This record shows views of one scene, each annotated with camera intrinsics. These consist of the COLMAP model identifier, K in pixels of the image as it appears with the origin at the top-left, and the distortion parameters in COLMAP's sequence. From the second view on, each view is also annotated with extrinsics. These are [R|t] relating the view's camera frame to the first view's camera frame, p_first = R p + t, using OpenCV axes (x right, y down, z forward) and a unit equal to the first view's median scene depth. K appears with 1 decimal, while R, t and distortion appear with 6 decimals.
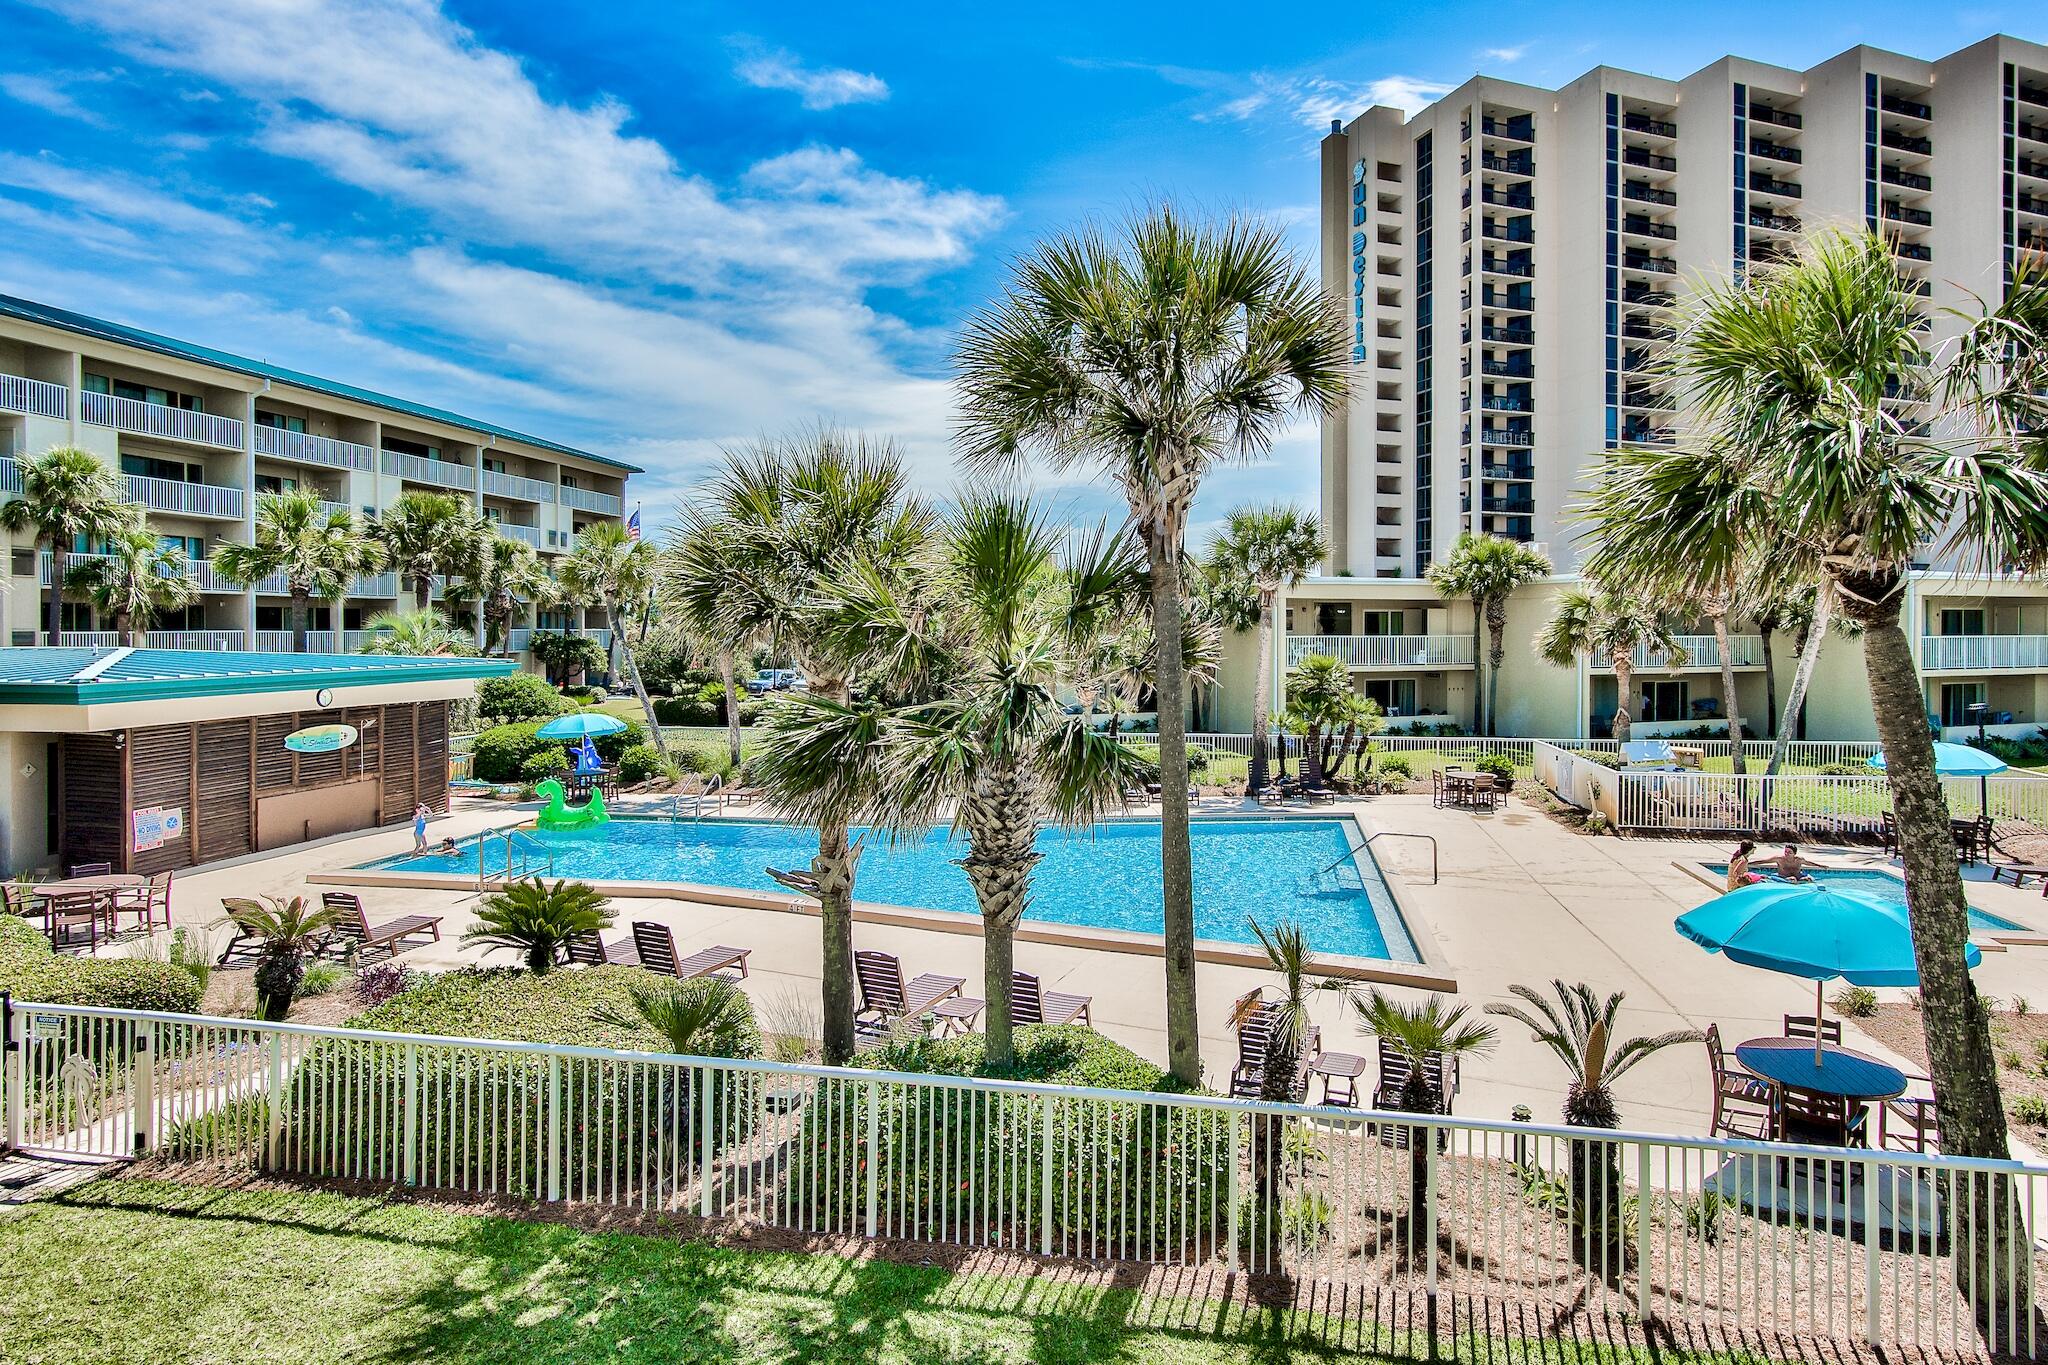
lens RADIAL K [[1092.3, 0, 1046.4], [0, 1092.3, 633.2], [0, 0, 1]] dist [-0.002404, -0.003522]
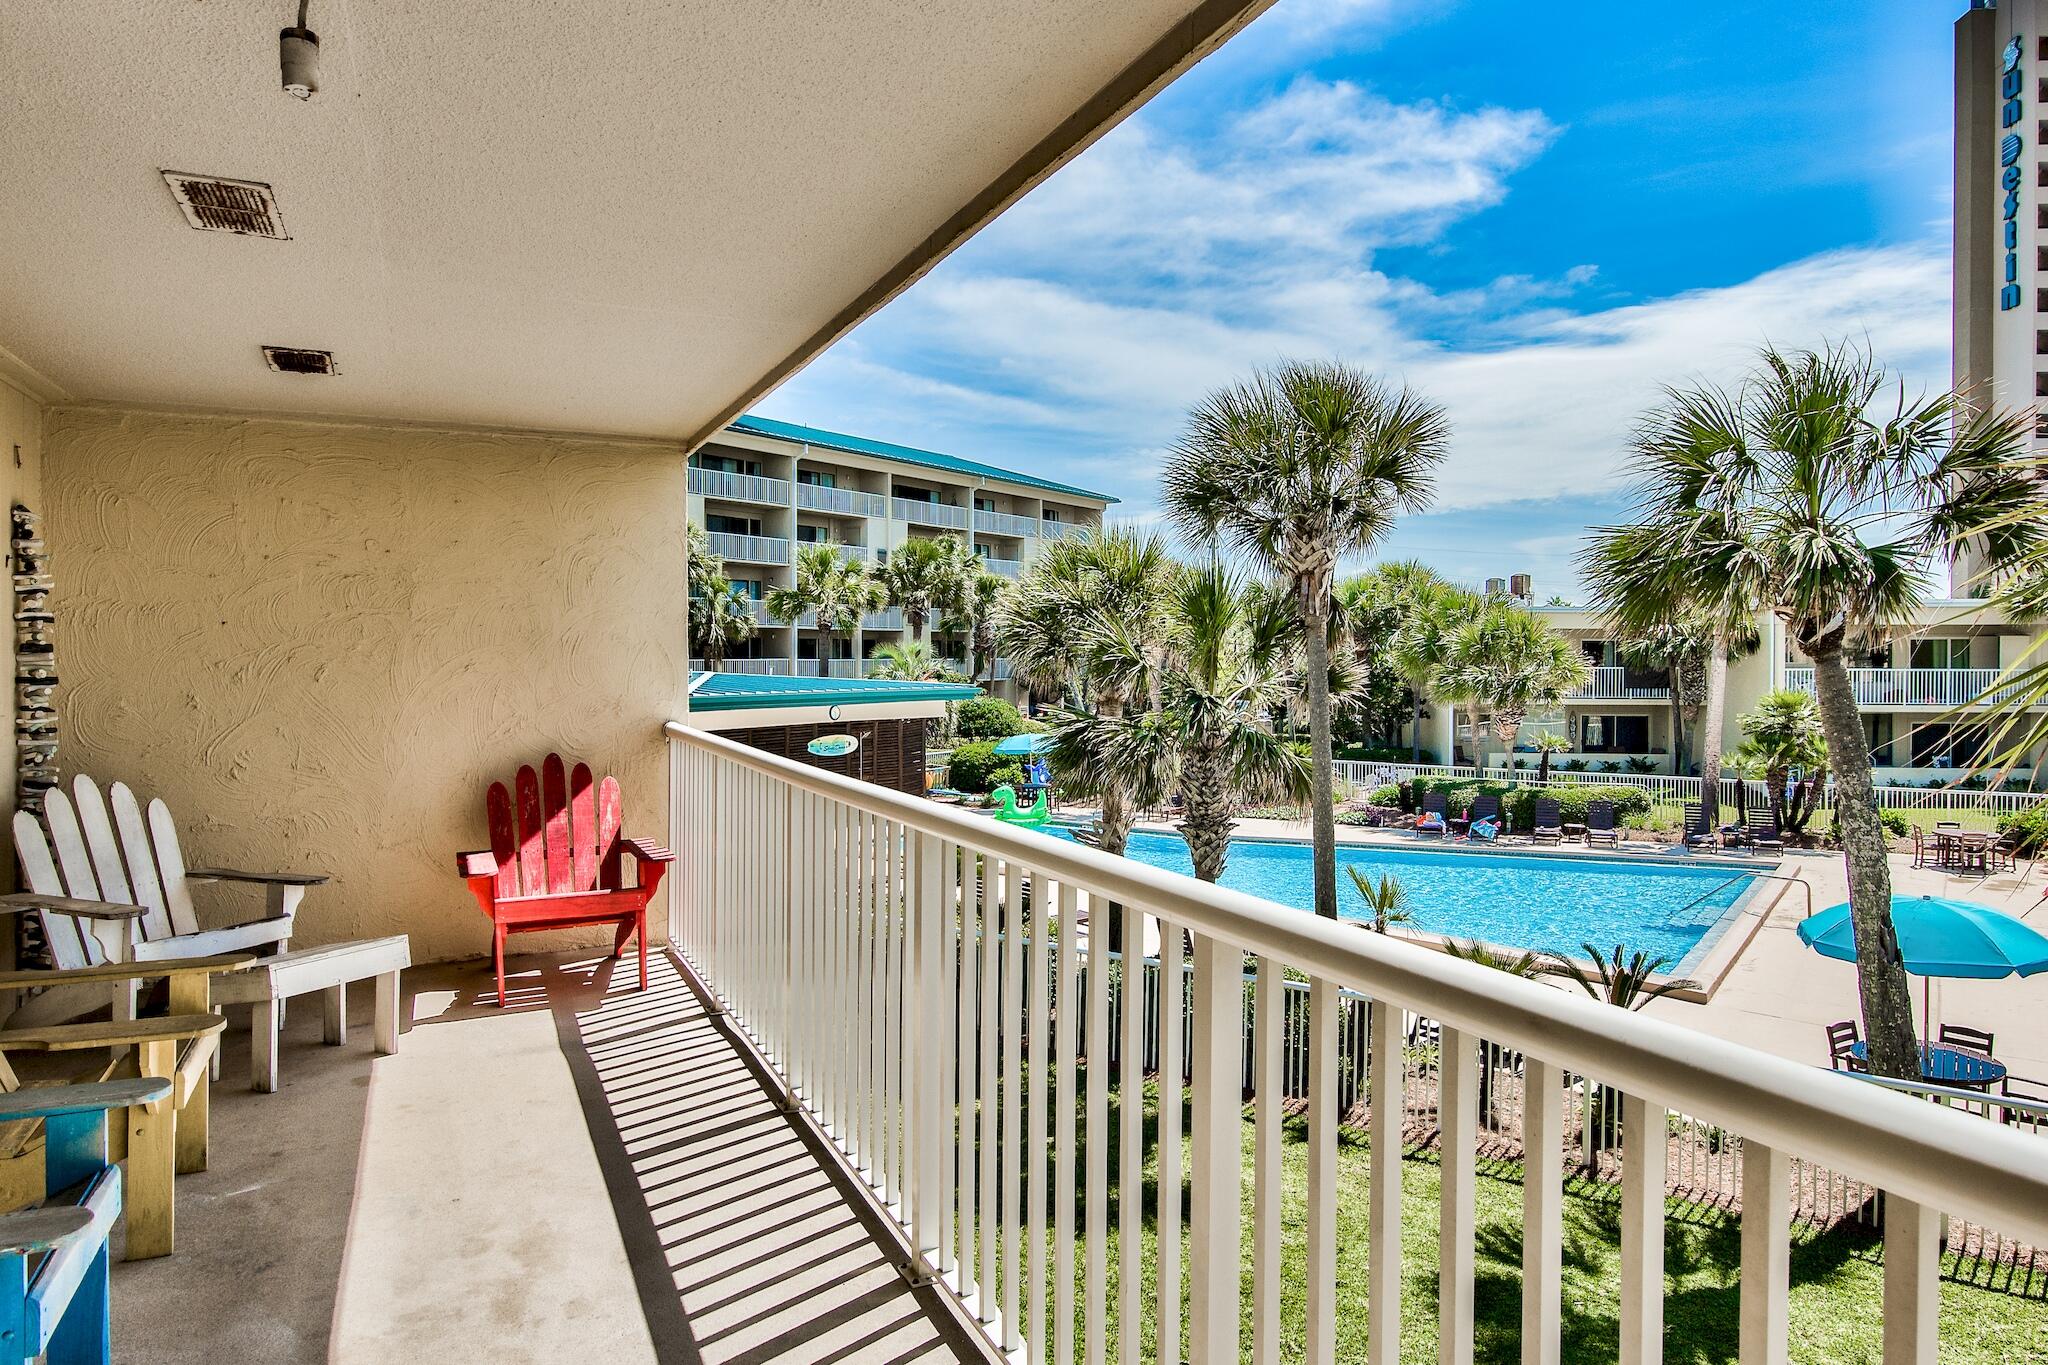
lens RADIAL K [[1318.0, 0, 1068.0], [0, 1318.0, 667.1], [0, 0, 1]] dist [-0.004590, -0.002795]
pose [[0.906953, 0.005093, -0.421202, 0.158324], [-0.003765, 0.999985, 0.003983, -0.000761], [0.421216, -0.002026, 0.906958, -0.190309]]
